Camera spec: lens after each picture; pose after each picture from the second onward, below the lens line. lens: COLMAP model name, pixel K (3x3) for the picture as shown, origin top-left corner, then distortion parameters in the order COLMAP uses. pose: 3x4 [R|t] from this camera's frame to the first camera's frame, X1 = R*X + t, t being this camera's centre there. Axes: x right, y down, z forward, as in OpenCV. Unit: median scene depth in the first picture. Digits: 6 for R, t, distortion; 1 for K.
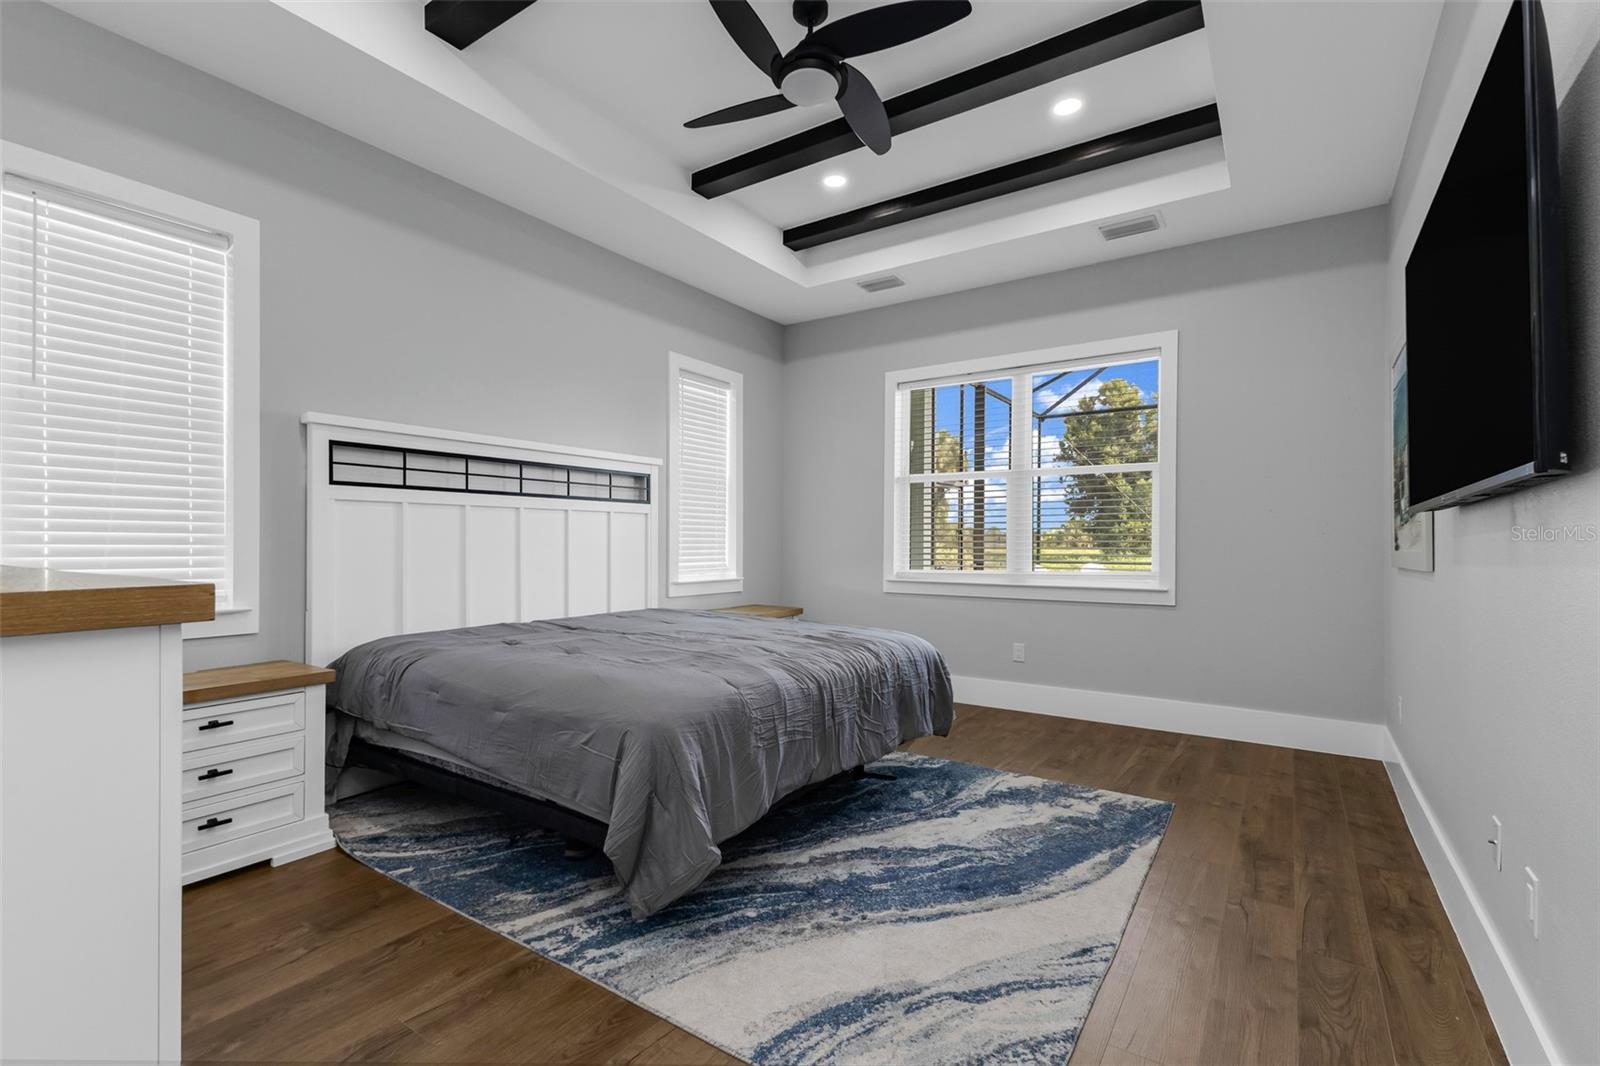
lens RADIAL K [[704.7, 0, 802.7], [0, 704.7, 544.5], [0, 0, 1]] dist [0.013119, -0.002434]
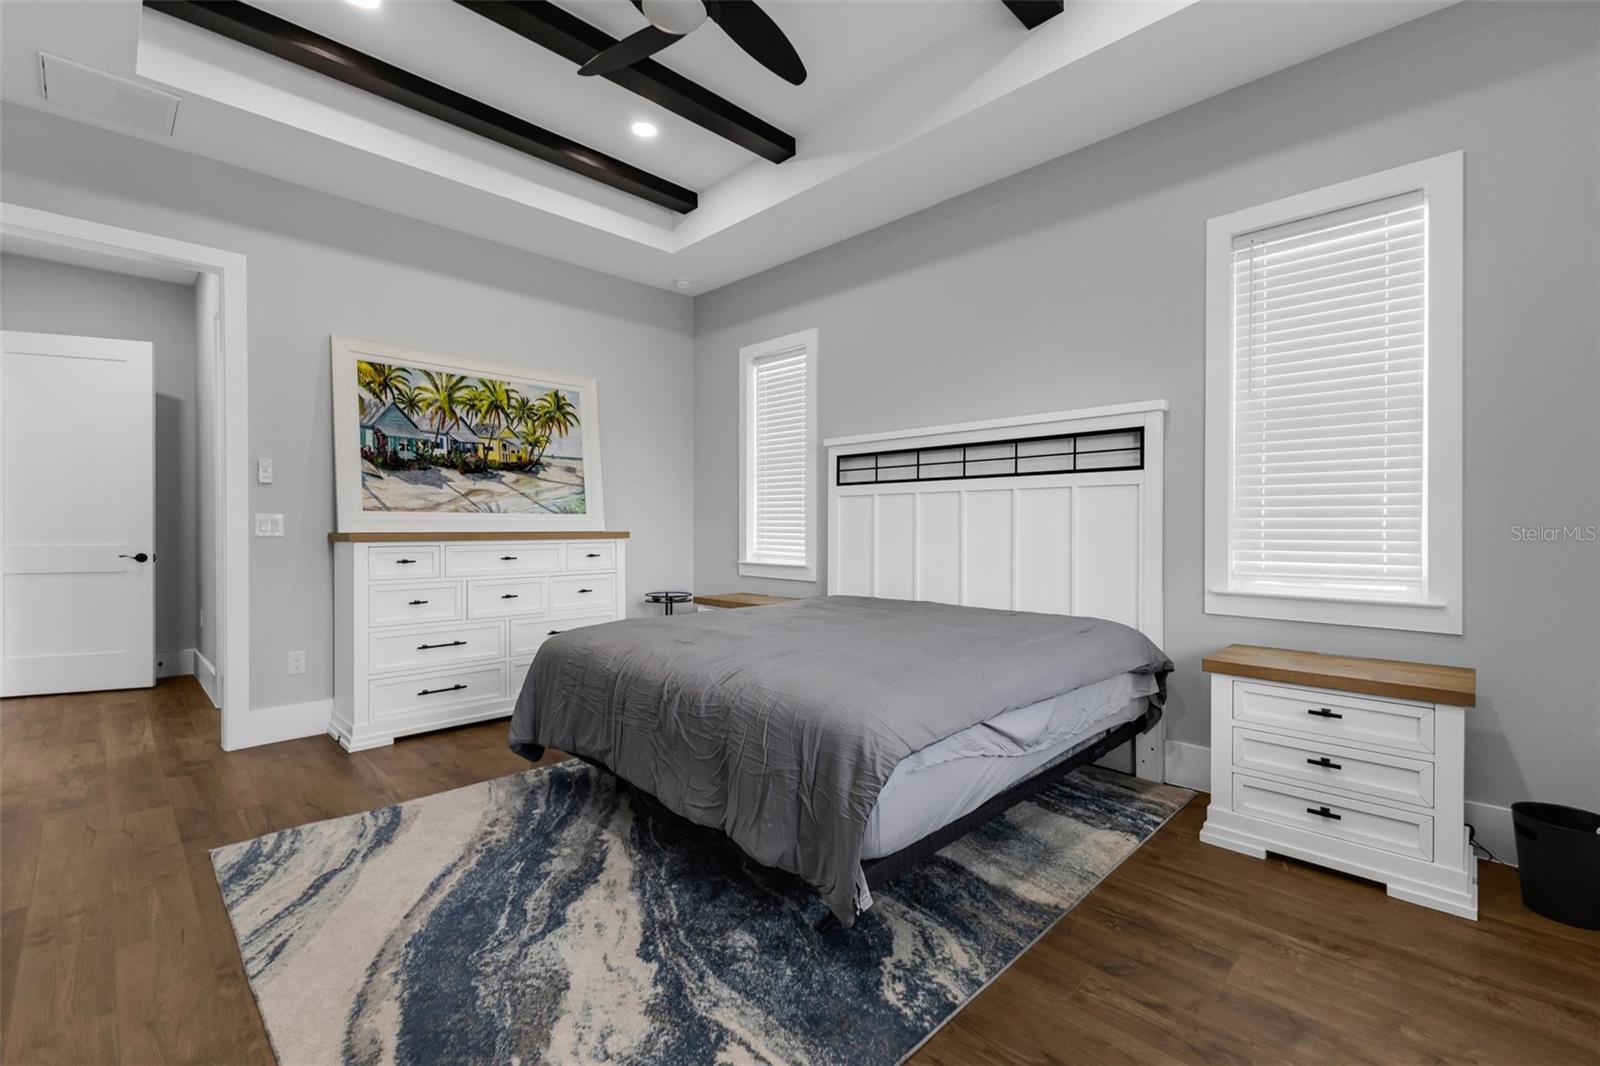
lens RADIAL K [[704.7, 0, 795.7], [0, 704.7, 515.6], [0, 0, 1]] dist [0.013119, -0.002434]
pose [[-0.192022, -0.021424, -0.981157, 0.907199], [-0.009126, 0.999757, -0.020044, 0.007408], [0.981348, 0.005105, -0.192170, 1.398687]]
